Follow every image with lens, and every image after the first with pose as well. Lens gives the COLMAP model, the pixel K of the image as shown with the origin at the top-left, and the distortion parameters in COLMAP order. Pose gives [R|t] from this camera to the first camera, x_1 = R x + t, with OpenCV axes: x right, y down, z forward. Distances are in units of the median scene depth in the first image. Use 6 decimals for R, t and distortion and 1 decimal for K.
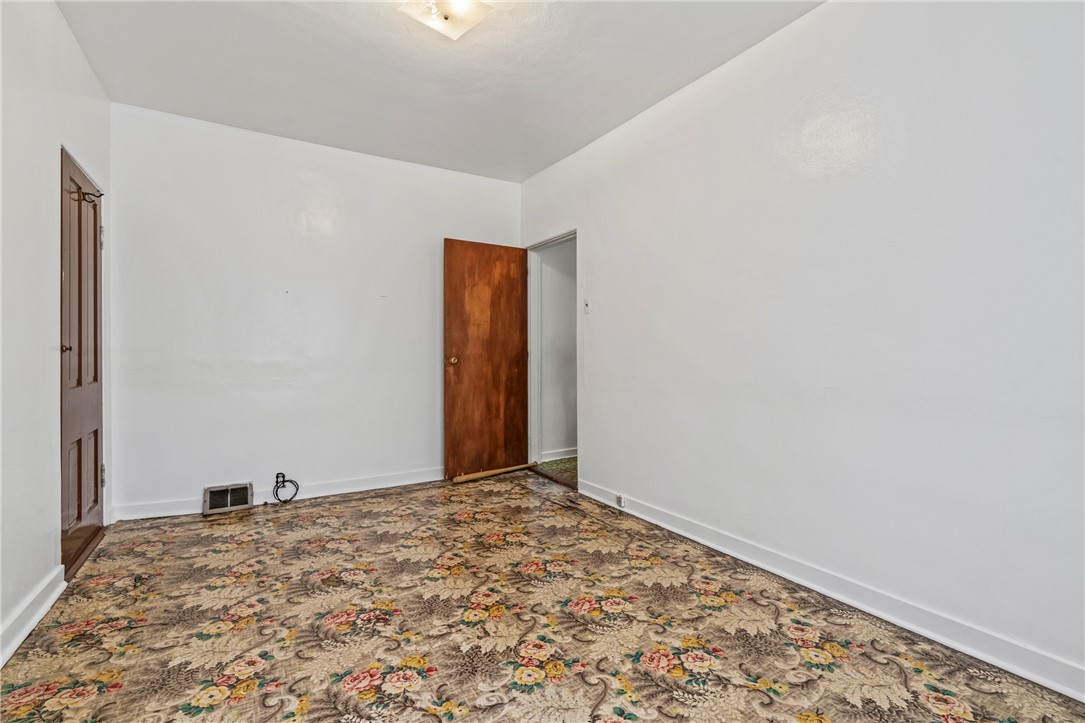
lens RADIAL K [[492.8, 0, 544.7], [0, 492.8, 356.0], [0, 0, 1]] dist [-0.001256, 0.000575]
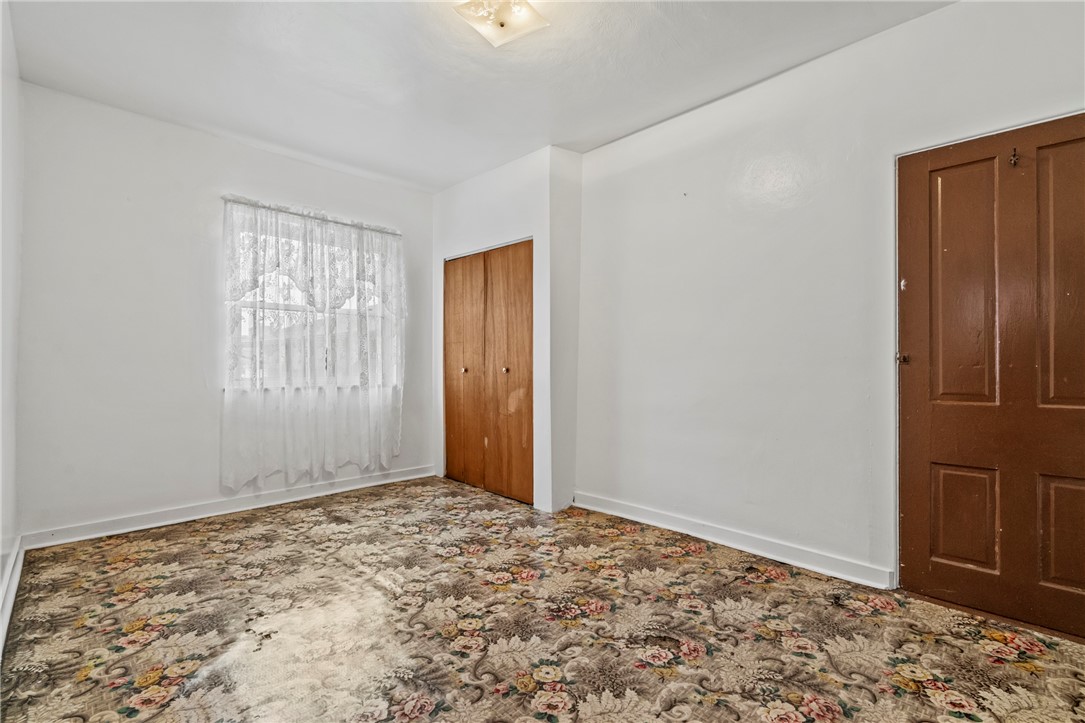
lens RADIAL K [[492.8, 0, 544.7], [0, 492.8, 356.0], [0, 0, 1]] dist [-0.001256, 0.000575]
pose [[-0.972582, -0.001237, -0.232557, -0.054495], [-0.000586, 0.999996, -0.002871, -0.018034], [0.232560, -0.002656, -0.972579, 2.055318]]
